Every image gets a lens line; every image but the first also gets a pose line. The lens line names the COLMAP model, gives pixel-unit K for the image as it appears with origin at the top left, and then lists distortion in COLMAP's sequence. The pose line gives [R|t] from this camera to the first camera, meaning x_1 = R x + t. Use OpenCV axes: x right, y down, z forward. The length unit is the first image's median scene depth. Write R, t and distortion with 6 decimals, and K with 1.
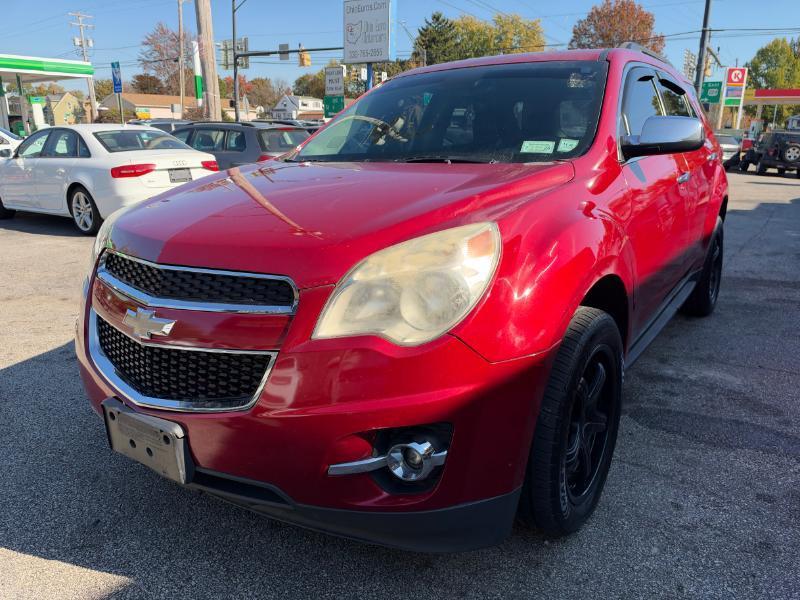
lens RADIAL K [[584.2, 0, 406.4], [0, 584.2, 302.7], [0, 0, 1]] dist [0.005039, -0.021694]
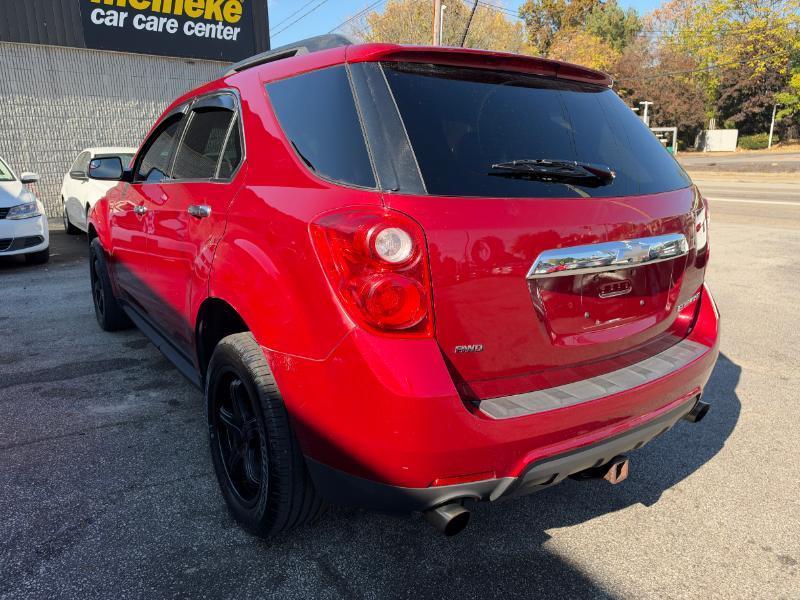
lens RADIAL K [[584.2, 0, 397.9], [0, 584.2, 300.6], [0, 0, 1]] dist [0.005039, -0.021694]
pose [[-0.357605, 0.235836, -0.903604, 0.106055], [-0.247397, 0.909094, 0.335177, -0.043577], [0.900507, 0.343410, -0.266751, 0.142594]]
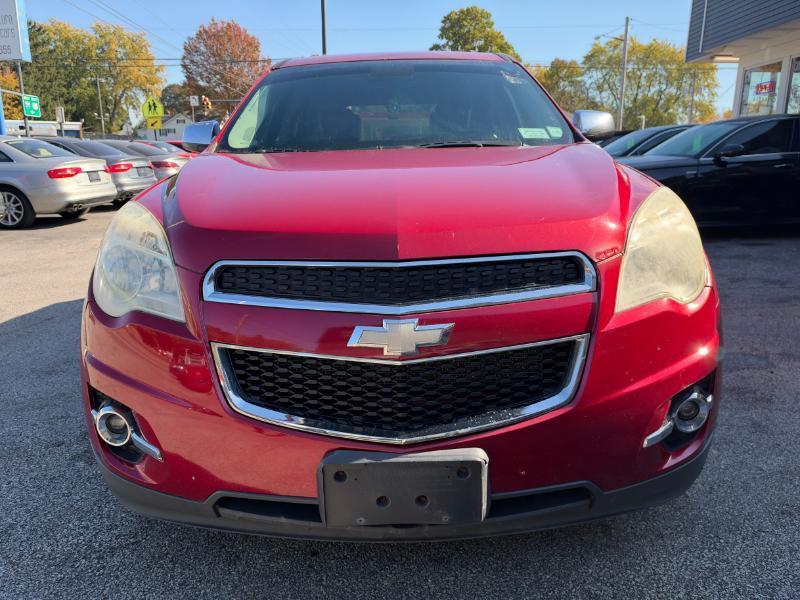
lens RADIAL K [[584.2, 0, 404.5], [0, 584.2, 295.5], [0, 0, 1]] dist [0.005039, -0.021694]
pose [[0.822752, -0.140359, 0.550799, -0.036260], [0.161390, 0.986836, 0.010398, -0.001244], [-0.545007, 0.080339, 0.834573, 0.015406]]
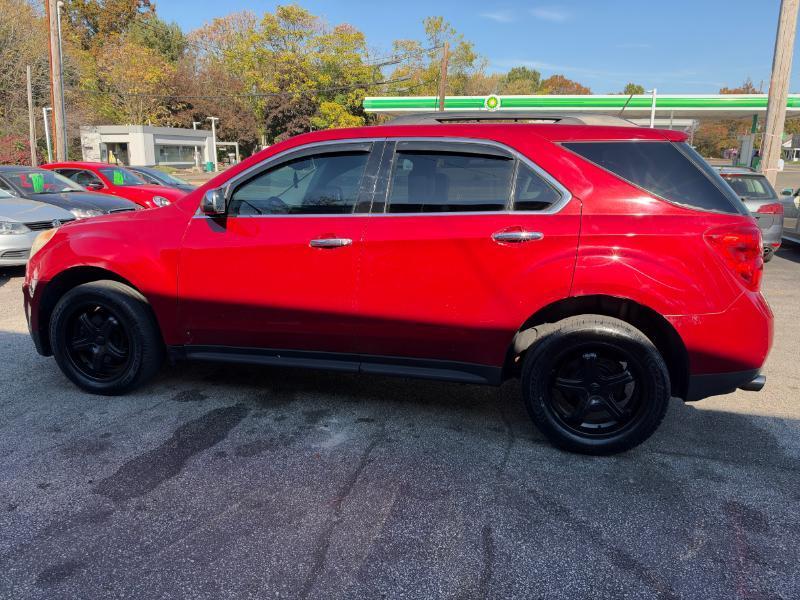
lens RADIAL K [[584.2, 0, 399.7], [0, 584.2, 299.1], [0, 0, 1]] dist [0.005039, -0.021694]
pose [[0.366790, 0.217487, -0.904524, 0.123996], [-0.267854, 0.955806, 0.121201, -0.022510], [0.890909, 0.197825, 0.408835, 0.055433]]
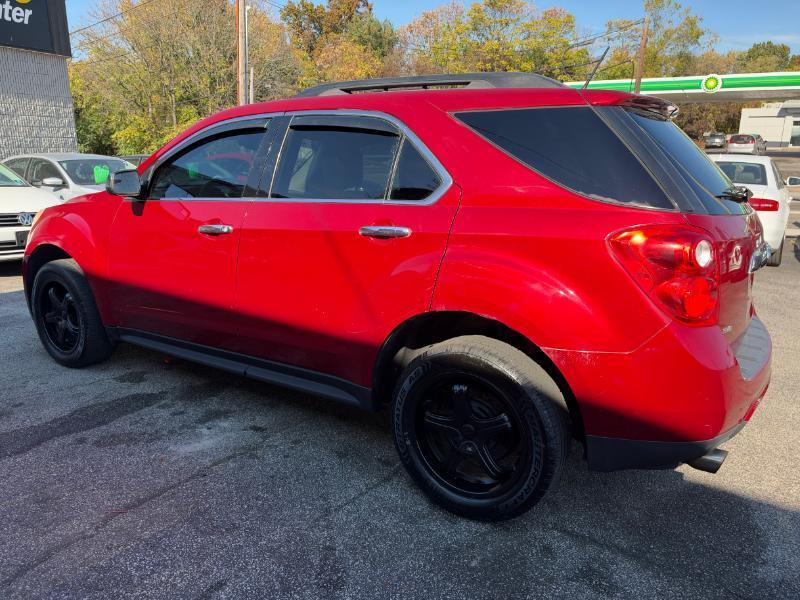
lens RADIAL K [[584.2, 0, 399.4], [0, 584.2, 302.3], [0, 0, 1]] dist [0.005039, -0.021694]
pose [[0.028814, 0.251362, -0.967464, 0.119816], [-0.281099, 0.930845, 0.233476, -0.033870], [0.959246, 0.265226, 0.097479, 0.099778]]
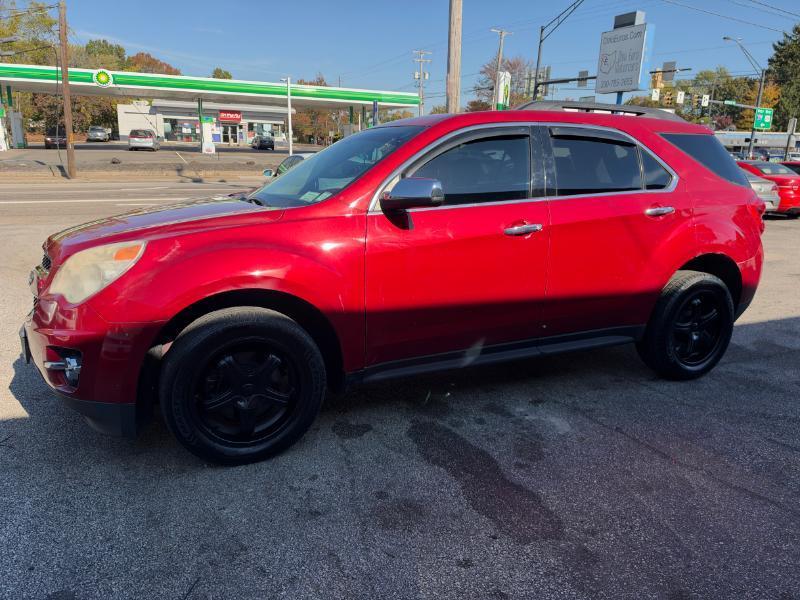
lens RADIAL K [[584.2, 0, 402.0], [0, 584.2, 300.4], [0, 0, 1]] dist [0.005039, -0.021694]
pose [[0.862206, 0.142757, -0.486027, 0.066165], [-0.161526, 0.986863, 0.003318, -0.004028], [0.480115, 0.075645, 0.873938, -0.003506]]
